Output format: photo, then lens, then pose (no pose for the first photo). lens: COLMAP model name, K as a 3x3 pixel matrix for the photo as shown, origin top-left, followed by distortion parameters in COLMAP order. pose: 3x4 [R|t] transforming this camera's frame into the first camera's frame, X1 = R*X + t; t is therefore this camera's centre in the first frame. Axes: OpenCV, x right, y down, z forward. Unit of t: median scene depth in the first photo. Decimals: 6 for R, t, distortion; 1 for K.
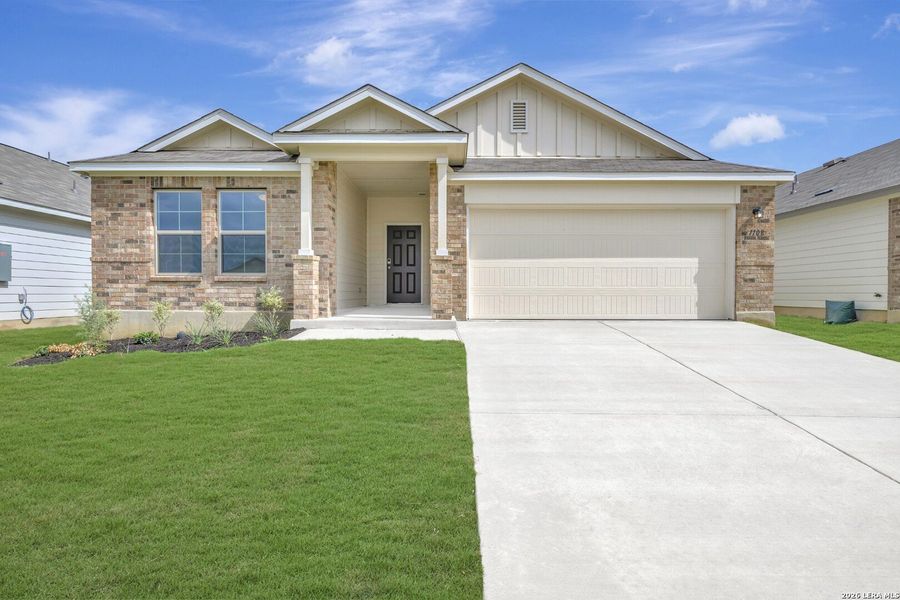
lens RADIAL K [[357.2, 0, 449.5], [0, 357.2, 302.1], [0, 0, 1]] dist [-0.001611, 0.000574]
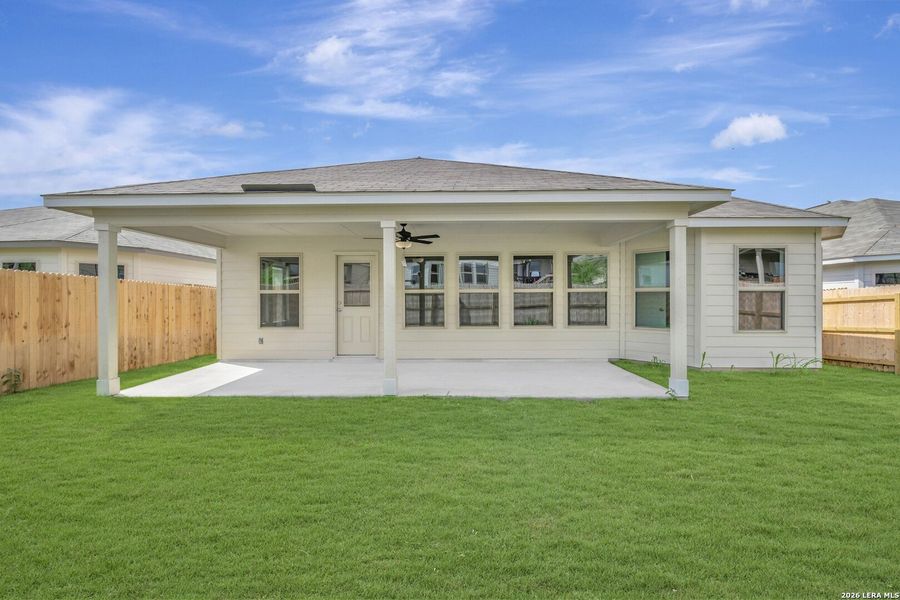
lens RADIAL K [[357.2, 0, 449.0], [0, 357.2, 300.0], [0, 0, 1]] dist [-0.001611, 0.000574]
pose [[0.999997, 0.002392, -0.000564, -0.002501], [-0.002390, 0.999987, 0.004611, -0.121825], [0.000575, -0.004609, 0.999989, 0.003496]]
